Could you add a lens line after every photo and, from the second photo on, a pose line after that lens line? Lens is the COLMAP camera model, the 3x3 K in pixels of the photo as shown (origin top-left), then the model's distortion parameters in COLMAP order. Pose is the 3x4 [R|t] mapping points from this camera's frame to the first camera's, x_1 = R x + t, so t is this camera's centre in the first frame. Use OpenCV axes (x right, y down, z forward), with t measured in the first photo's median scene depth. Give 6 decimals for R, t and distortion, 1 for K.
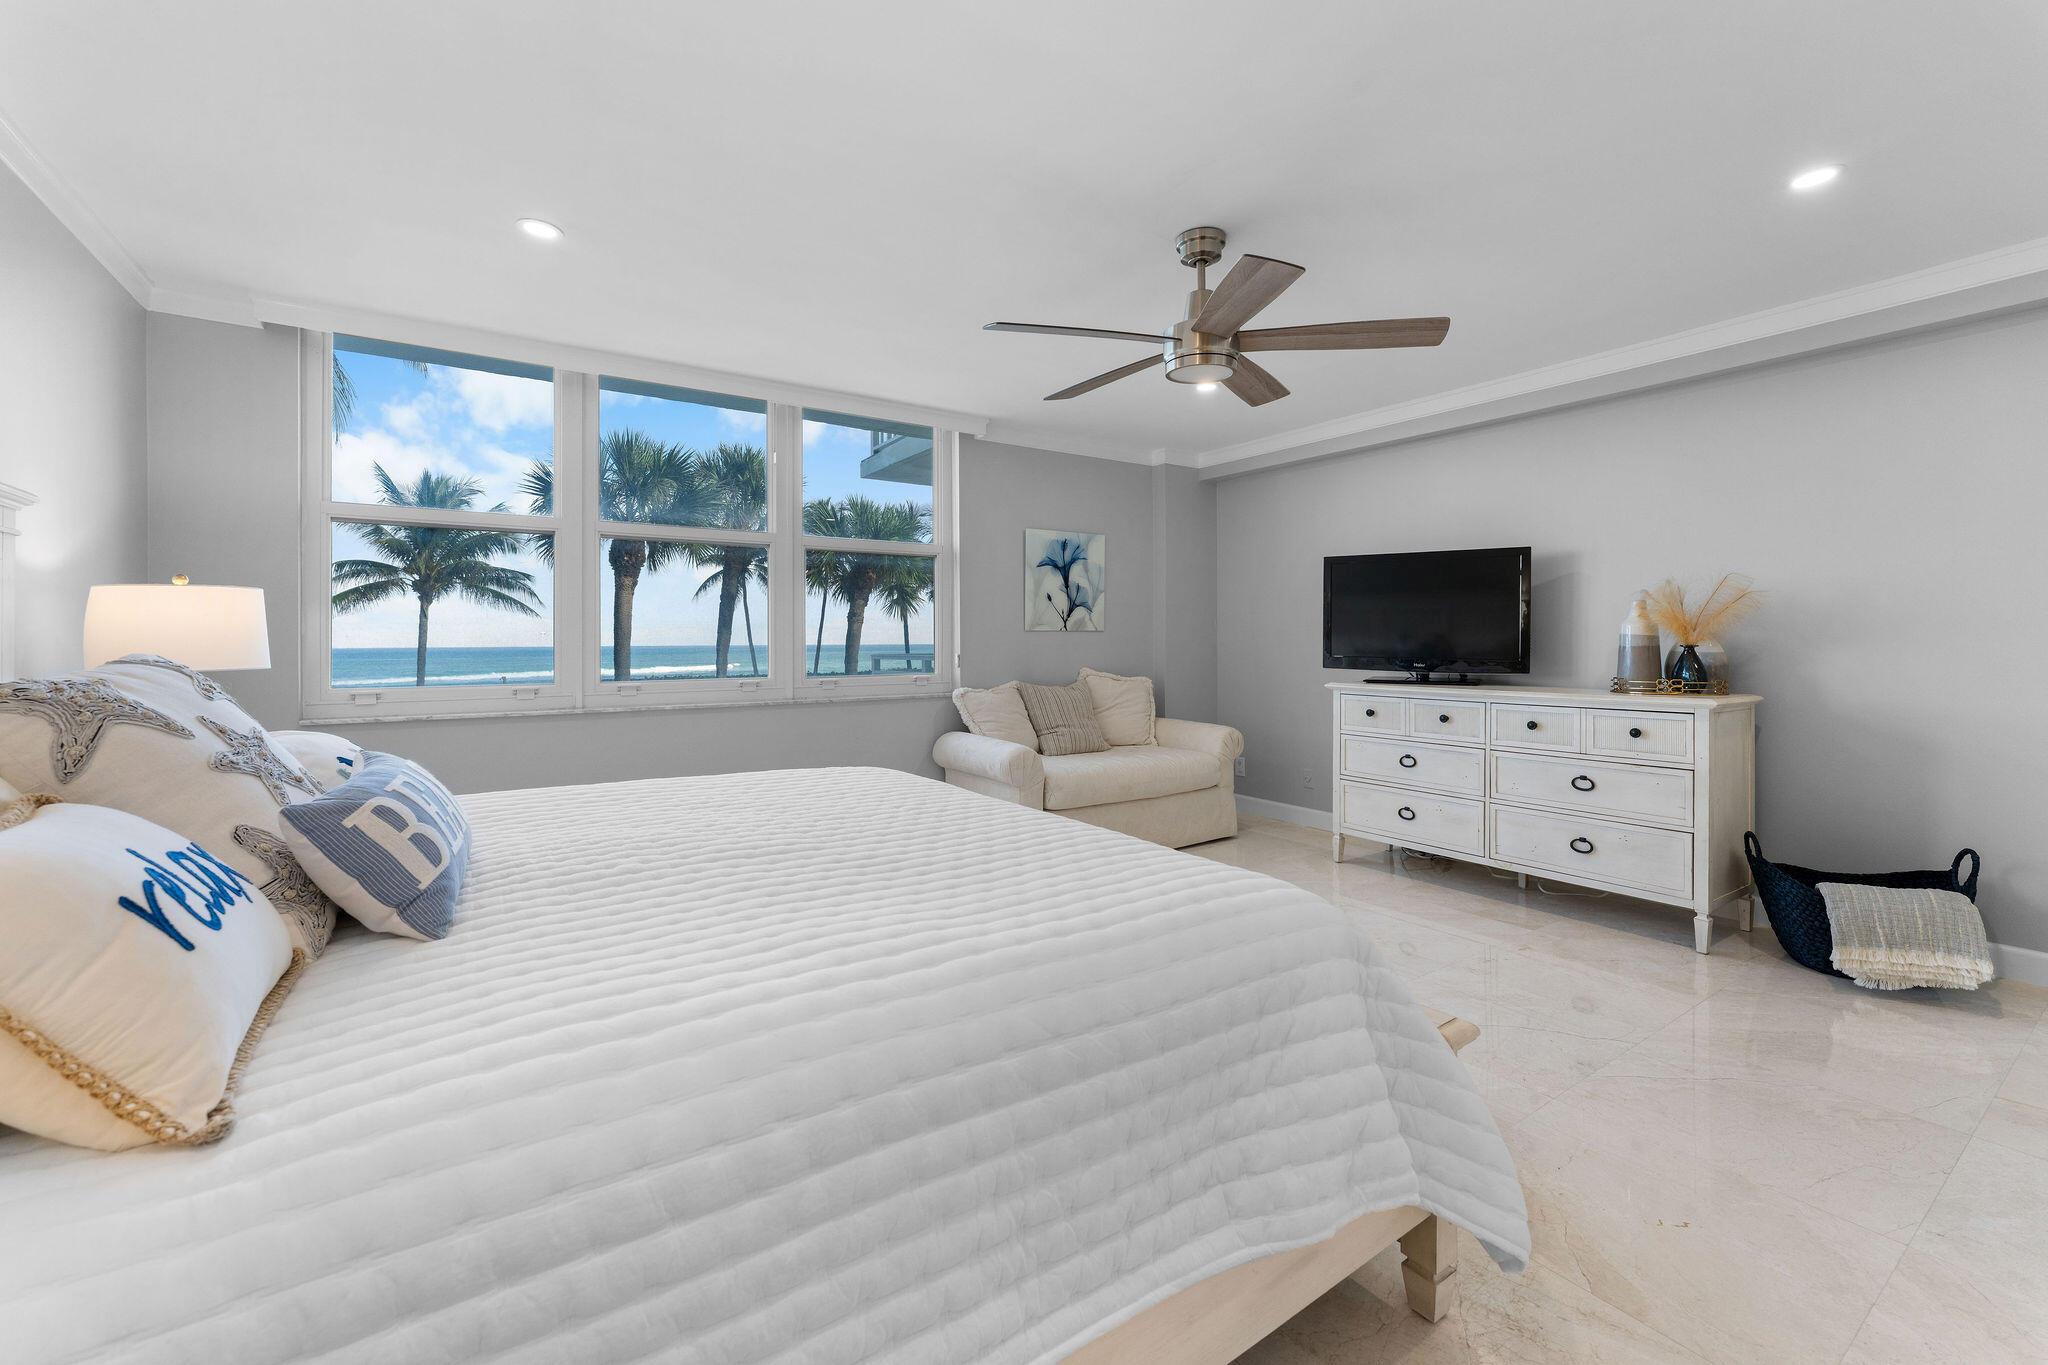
lens RADIAL K [[826.4, 0, 1020.2], [0, 826.4, 640.4], [0, 0, 1]] dist [0.002142, -0.000289]
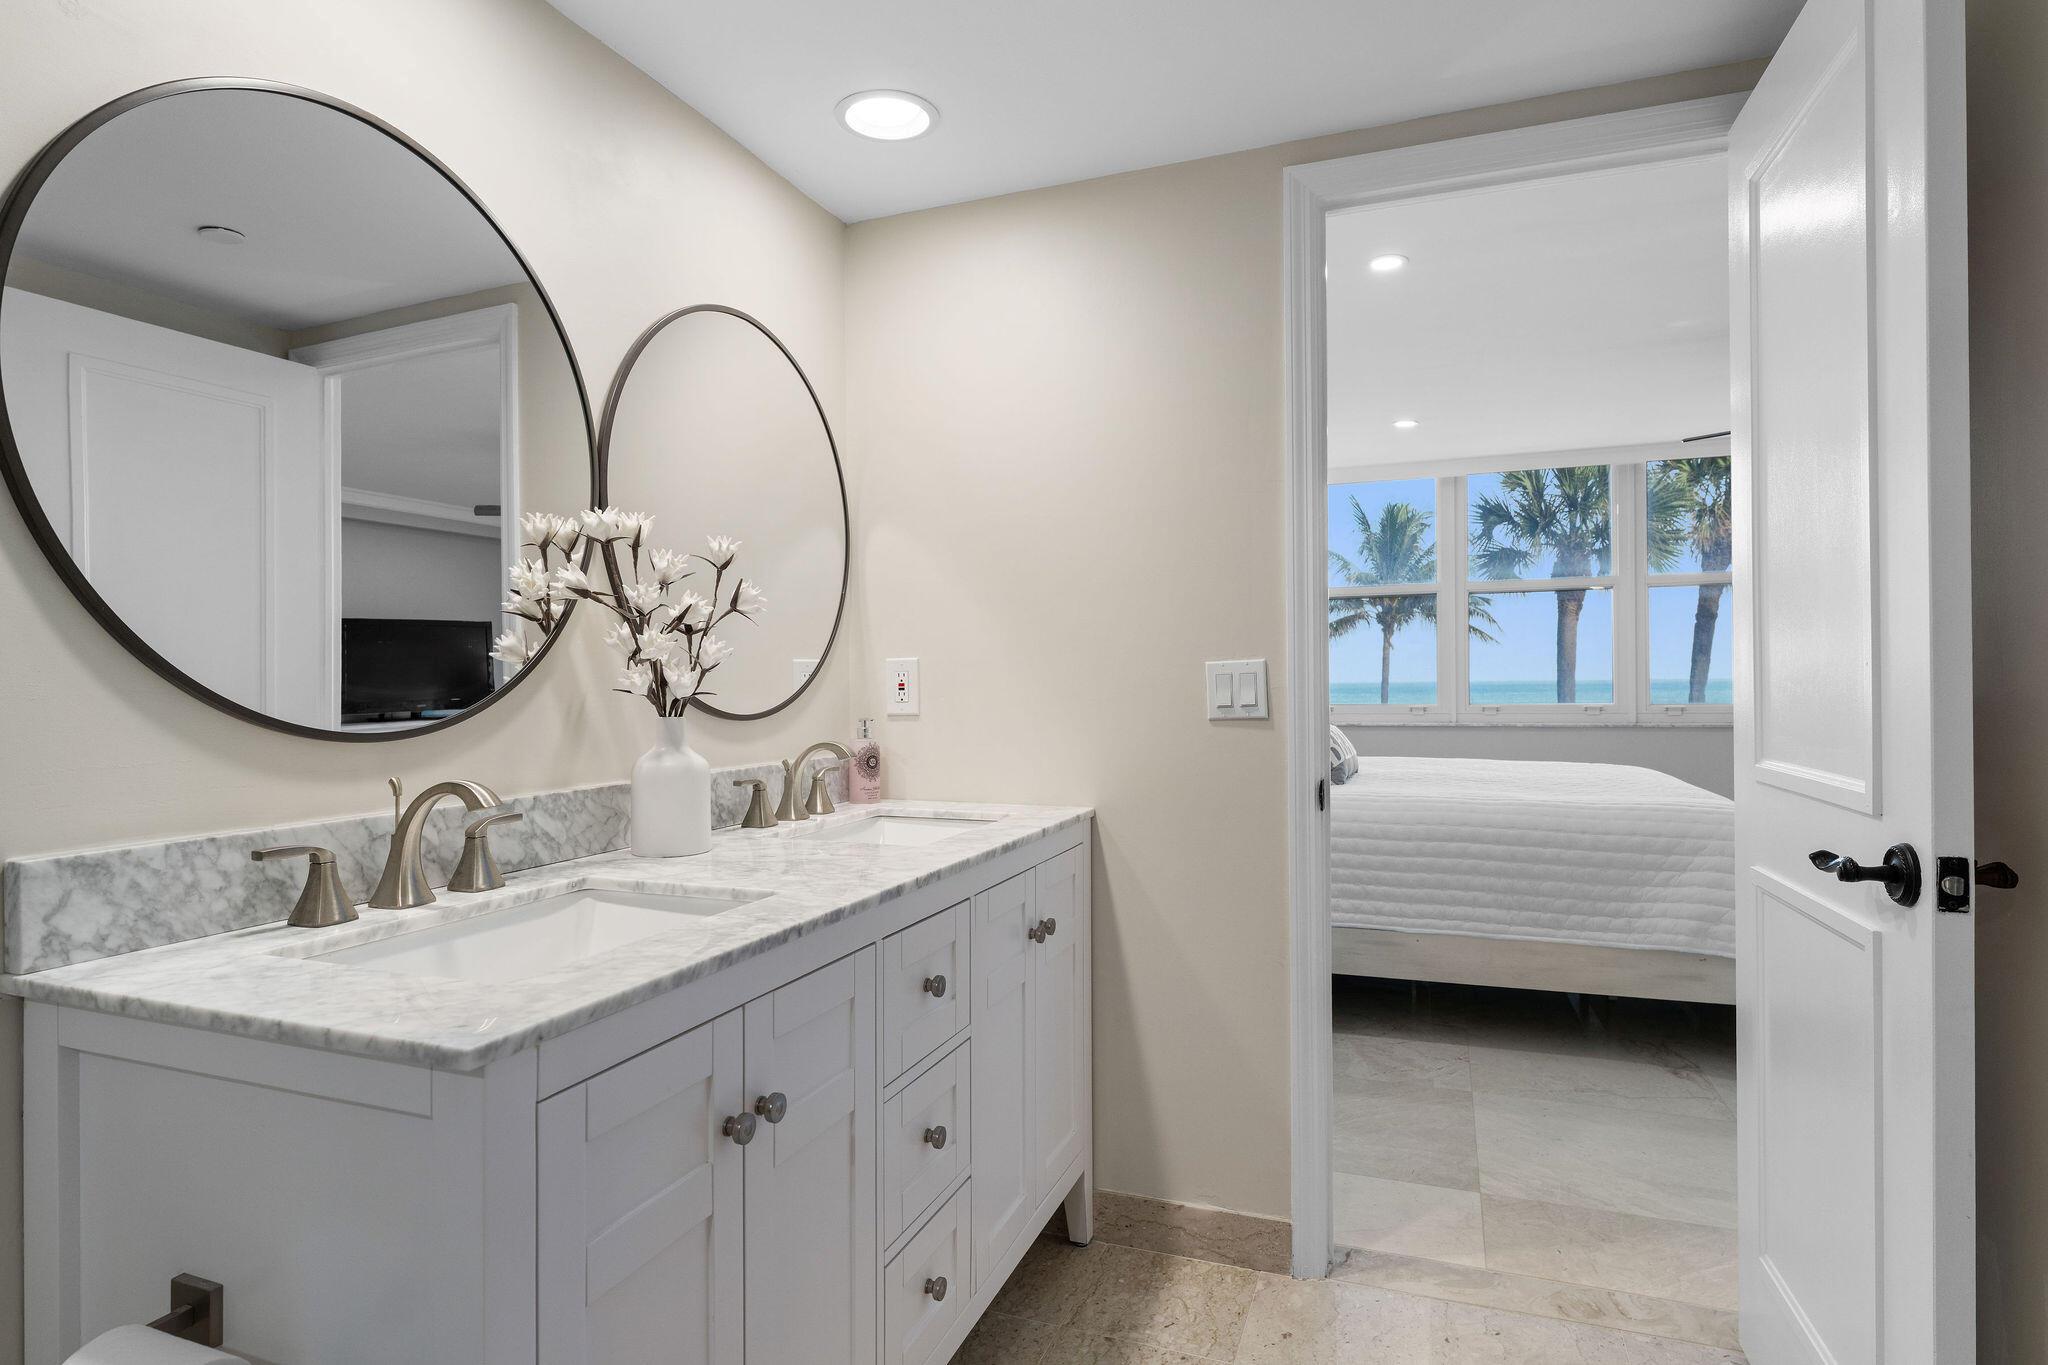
lens RADIAL K [[1075.5, 0, 1025.0], [0, 1075.5, 681.3], [0, 0, 1]] dist [-0.002116, -0.000228]
pose [[0.577039, -0.002387, -0.816713, 0.136759], [0.009984, 0.999942, 0.004131, 0.000030], [0.816656, -0.010538, 0.577029, -0.161482]]
